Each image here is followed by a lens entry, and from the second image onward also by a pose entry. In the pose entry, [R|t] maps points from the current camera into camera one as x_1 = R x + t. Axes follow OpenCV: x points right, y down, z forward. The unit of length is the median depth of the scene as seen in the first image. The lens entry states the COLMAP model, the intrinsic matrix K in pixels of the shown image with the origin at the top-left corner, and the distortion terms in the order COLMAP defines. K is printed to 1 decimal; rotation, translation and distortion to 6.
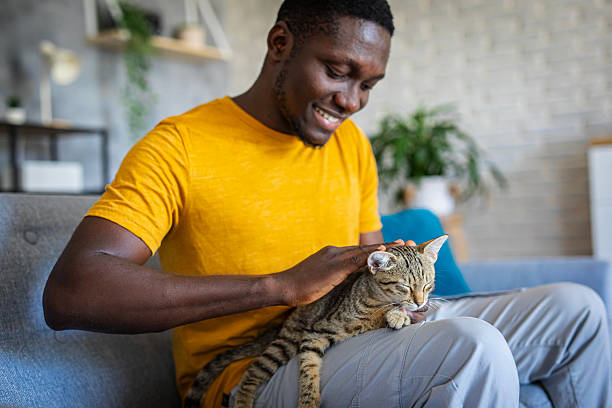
lens RADIAL K [[850.1, 0, 306.2], [0, 850.1, 210.3], [0, 0, 1]] dist [-0.018285, 0.000000]
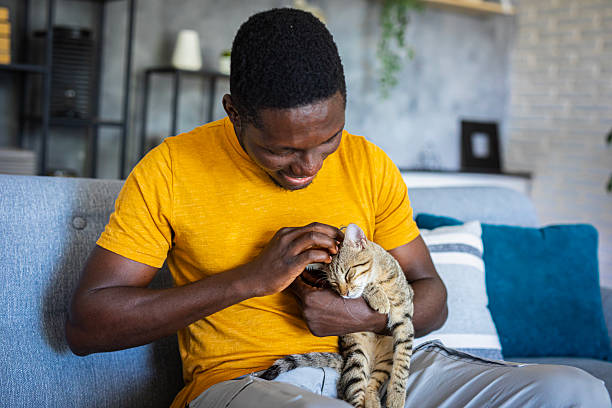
lens RADIAL K [[850.1, 0, 308.6], [0, 850.1, 206.1], [0, 0, 1]] dist [-0.018285, 0.000000]
pose [[0.899816, 0.147814, -0.410466, 0.402563], [-0.110901, 0.987446, 0.112477, -0.148949], [0.421939, -0.055688, 0.904912, 0.116230]]
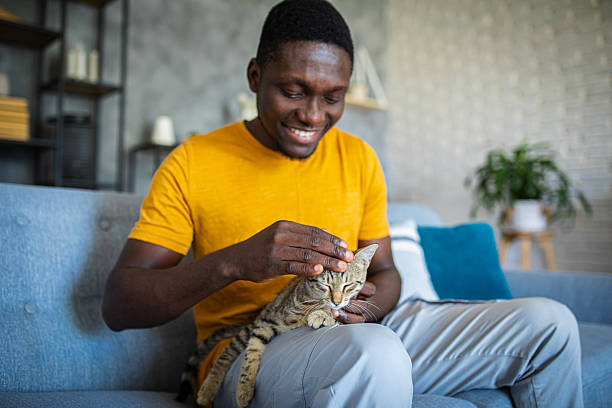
lens RADIAL K [[581.2, 0, 306.1], [0, 581.2, 202.8], [0, 0, 1]] dist [-0.026053, 0.000000]
pose [[0.952775, 0.046816, -0.300045, 0.243693], [-0.055011, 0.998306, -0.018920, -0.003220], [0.298652, 0.034532, 0.953737, 0.227382]]
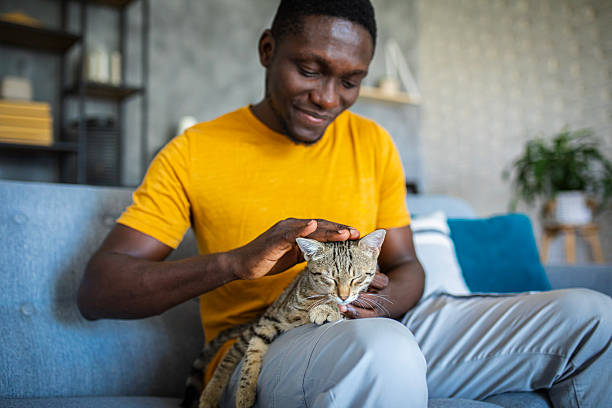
lens RADIAL K [[581.2, 0, 306.4], [0, 581.2, 204.9], [0, 0, 1]] dist [-0.026053, 0.000000]
pose [[0.930953, 0.018630, -0.364664, 0.260729], [-0.027692, 0.999424, -0.019635, 0.014444], [0.364088, 0.028377, 0.930932, 0.300658]]
